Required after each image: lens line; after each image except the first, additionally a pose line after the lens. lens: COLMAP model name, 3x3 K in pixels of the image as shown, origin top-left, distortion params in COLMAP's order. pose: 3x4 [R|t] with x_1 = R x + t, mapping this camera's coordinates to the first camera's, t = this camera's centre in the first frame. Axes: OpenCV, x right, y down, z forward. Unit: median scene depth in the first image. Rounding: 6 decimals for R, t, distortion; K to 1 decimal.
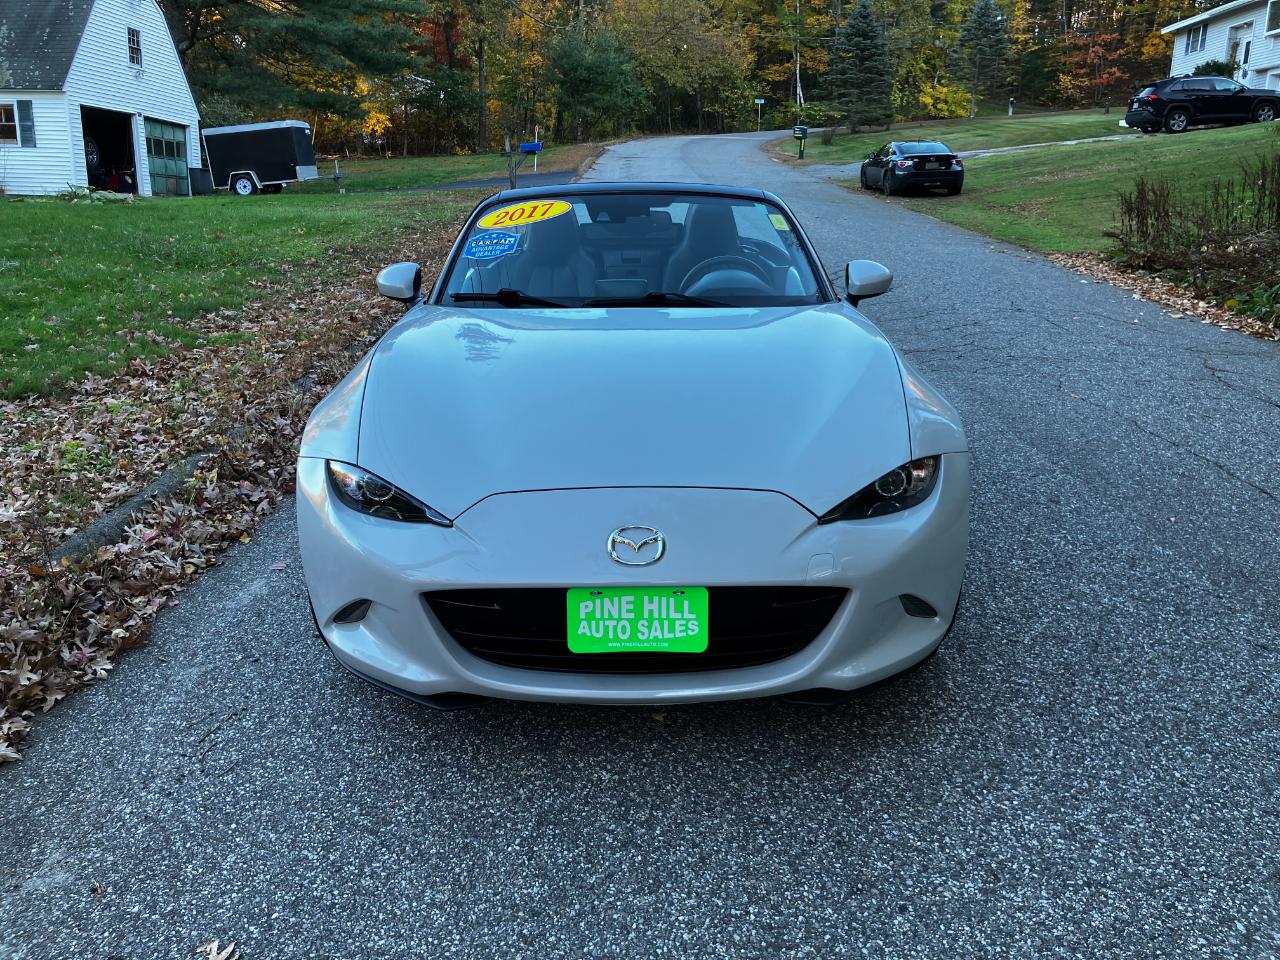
lens RADIAL K [[1065.6, 0, 642.8], [0, 1065.6, 480.3], [0, 0, 1]] dist [0.014491, -0.007236]
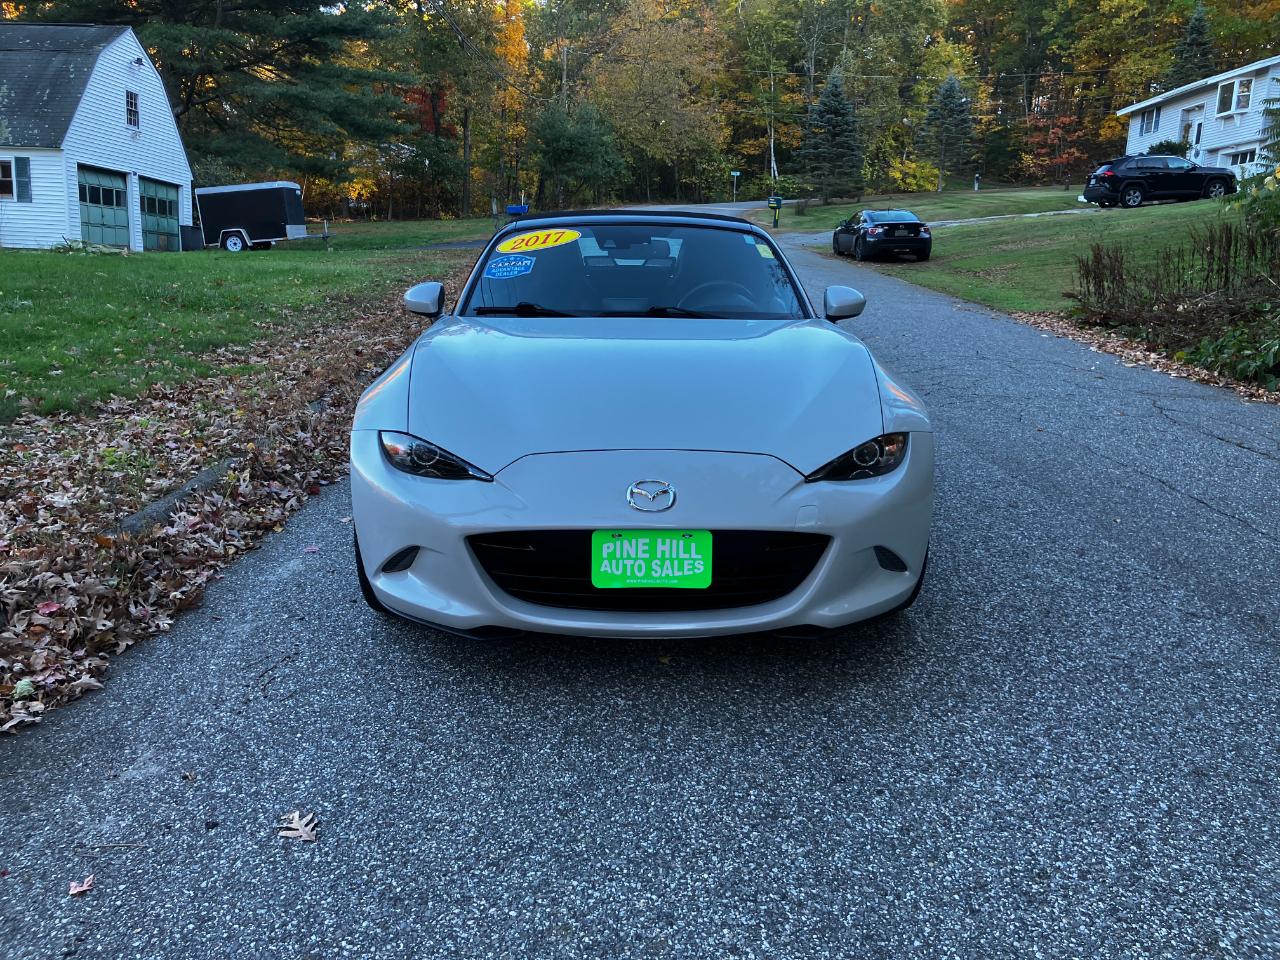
lens RADIAL K [[1065.6, 0, 644.8], [0, 1065.6, 463.3], [0, 0, 1]] dist [0.014491, -0.007236]
pose [[0.999636, 0.009471, 0.025261, -0.022095], [-0.007522, 0.997065, -0.076184, 0.058894], [-0.025908, 0.075966, 0.996774, -0.088222]]
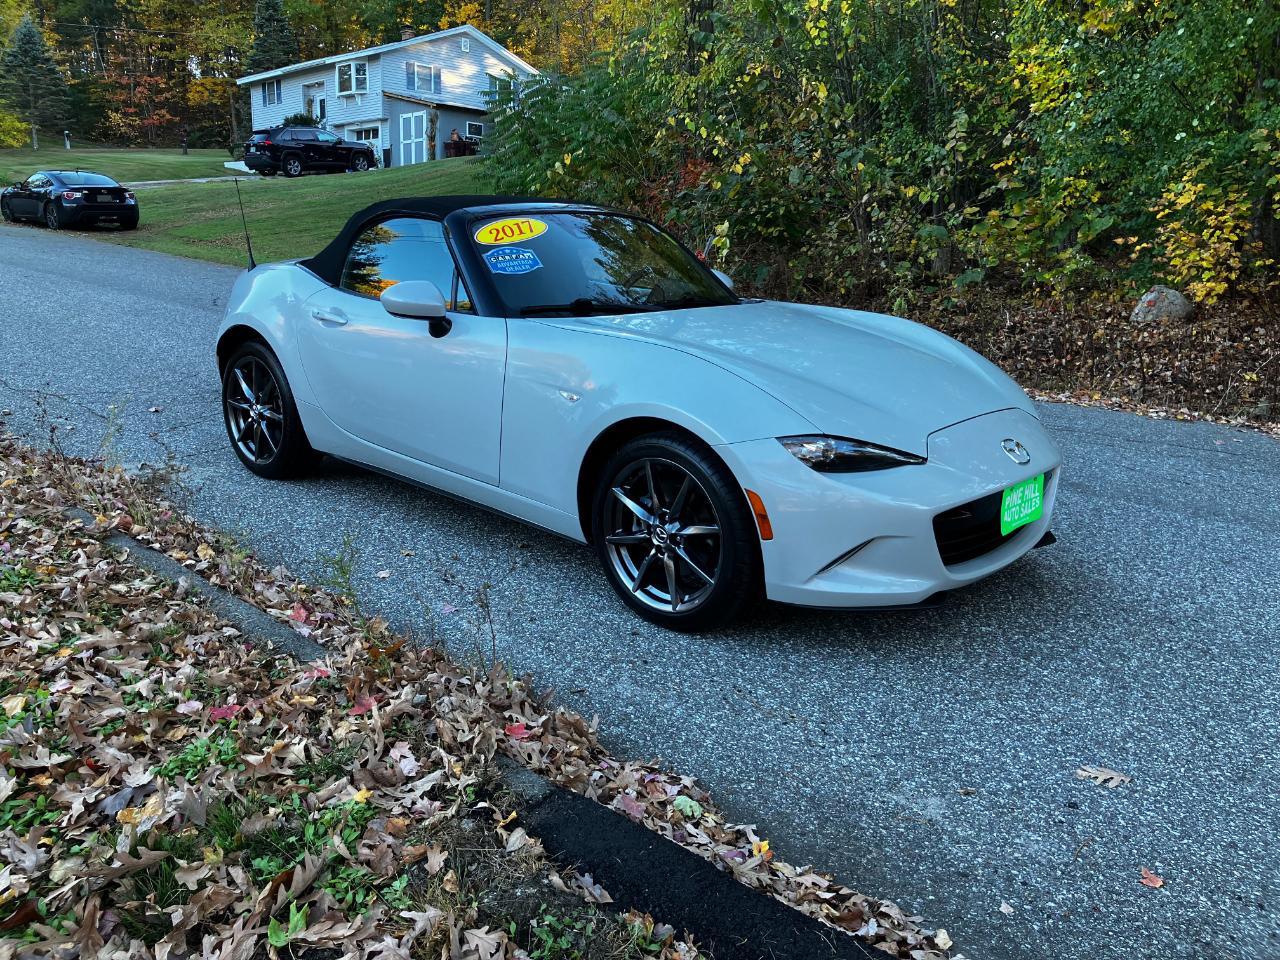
lens RADIAL K [[1065.6, 0, 637.7], [0, 1065.6, 457.0], [0, 0, 1]] dist [0.014491, -0.007236]
pose [[0.669792, -0.146319, 0.727990, -0.707602], [0.186124, 0.982178, 0.026164, -0.032244], [-0.718844, 0.117972, 0.685088, 0.194696]]
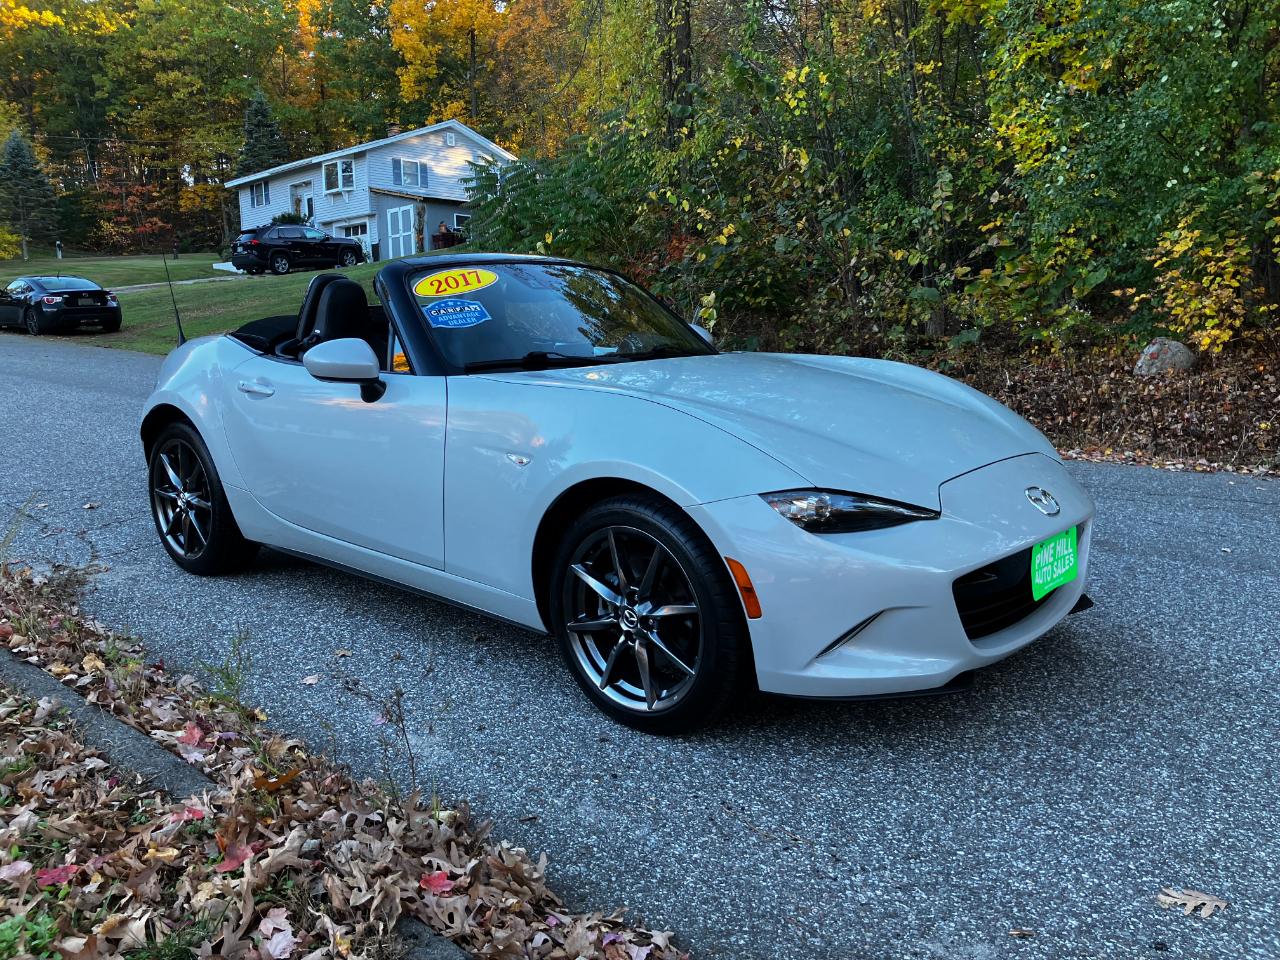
lens RADIAL K [[1065.6, 0, 648.8], [0, 1065.6, 471.5], [0, 0, 1]] dist [0.014491, -0.007236]
pose [[0.658072, -0.127536, 0.742075, -0.613334], [0.229396, 0.972657, -0.036263, -0.015727], [-0.717160, 0.194093, 0.669335, 0.253405]]
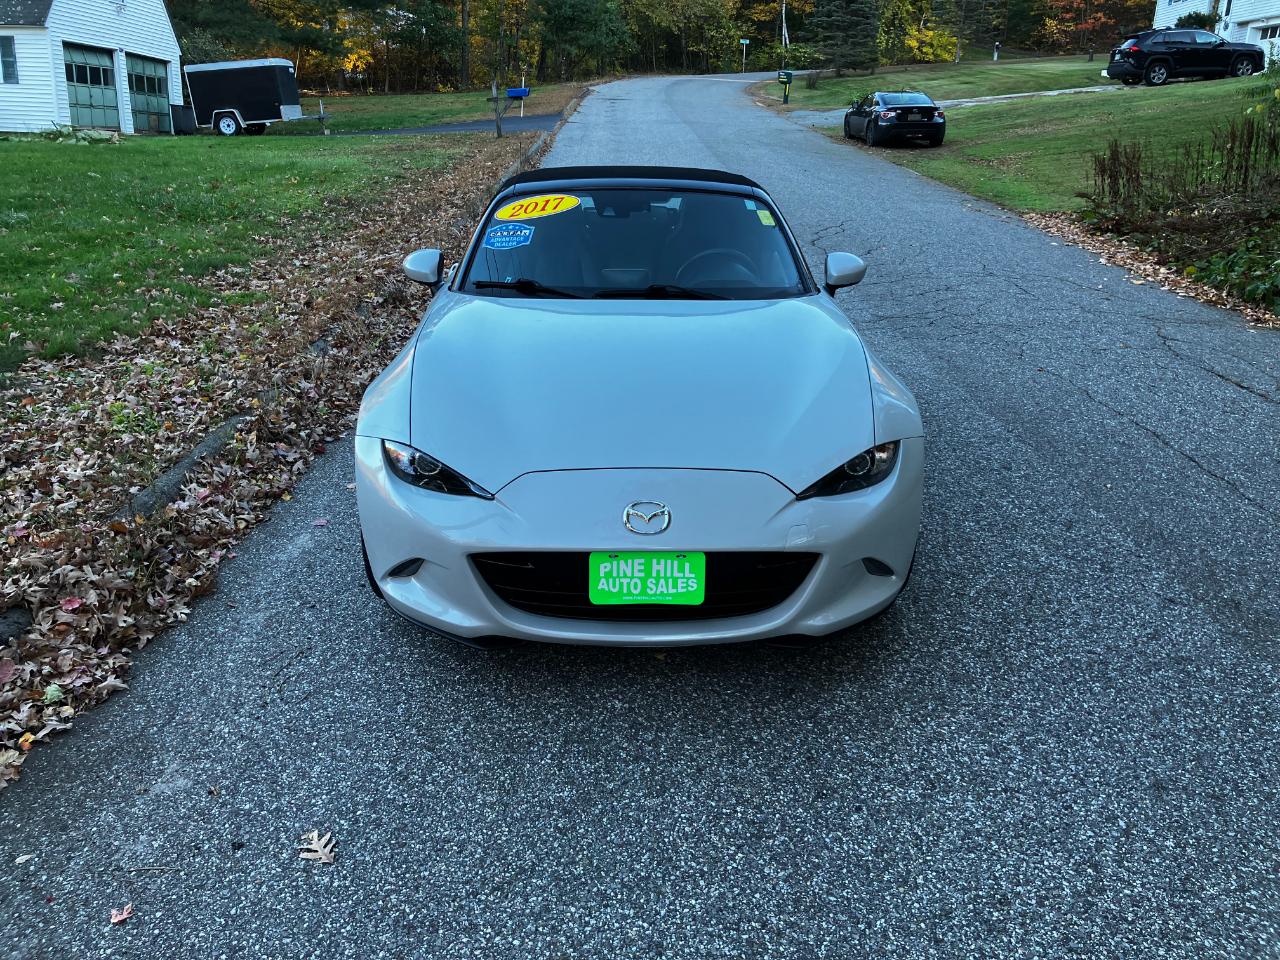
lens RADIAL K [[1065.6, 0, 644.5], [0, 1065.6, 469.6], [0, 0, 1]] dist [0.014491, -0.007236]
pose [[0.999725, 0.009473, 0.021450, -0.018009], [-0.010450, 0.998891, 0.045900, -0.024794], [-0.020991, -0.046112, 0.998716, -0.107018]]
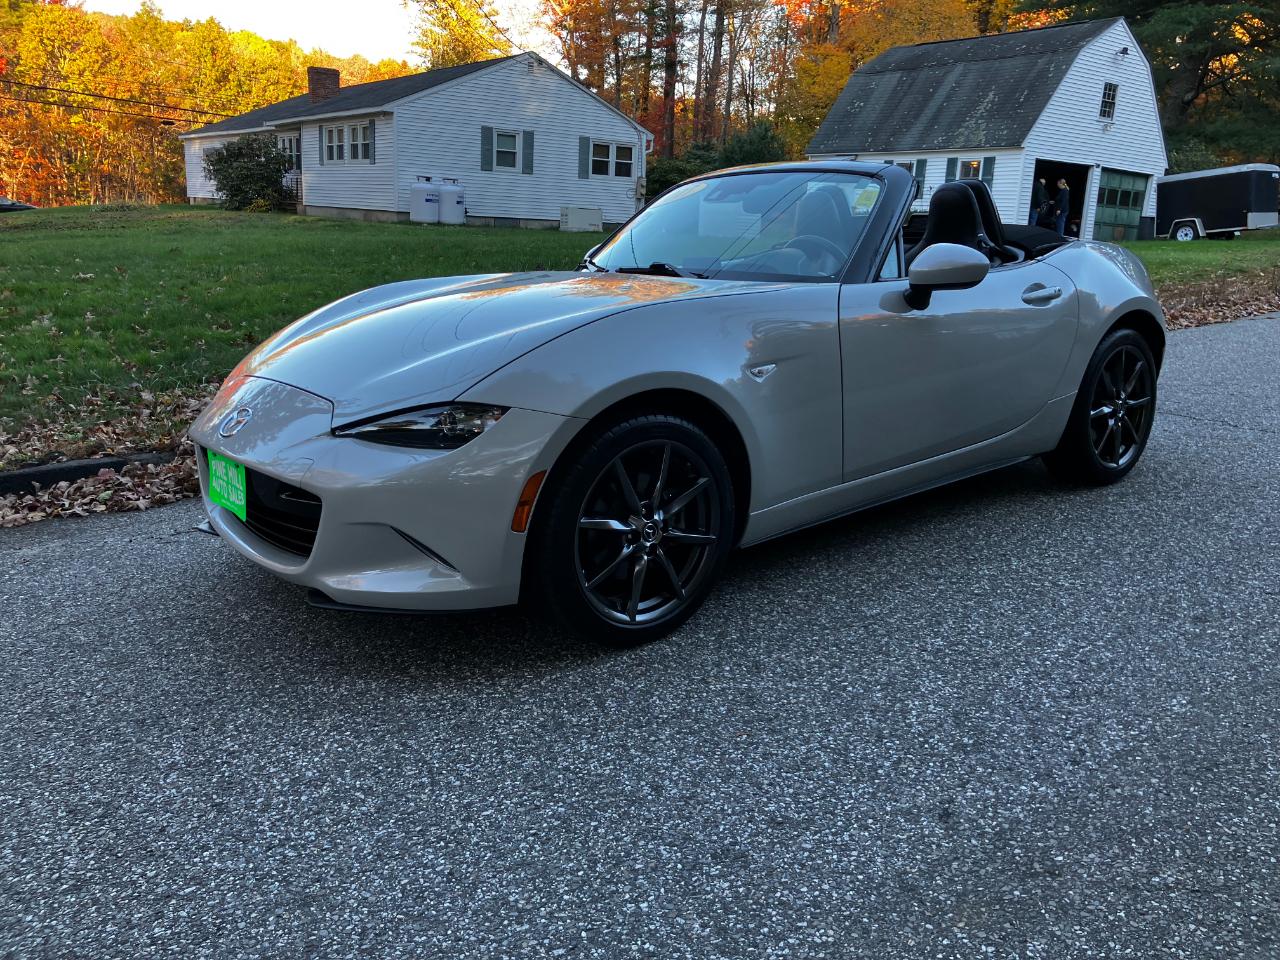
lens RADIAL K [[1065.6, 0, 644.4], [0, 1065.6, 481.5], [0, 0, 1]] dist [0.014491, -0.007236]
pose [[0.615004, 0.180063, -0.767690, 0.628229], [-0.219046, 0.974272, 0.053038, -0.021050], [0.757489, 0.135541, 0.638623, 0.295351]]
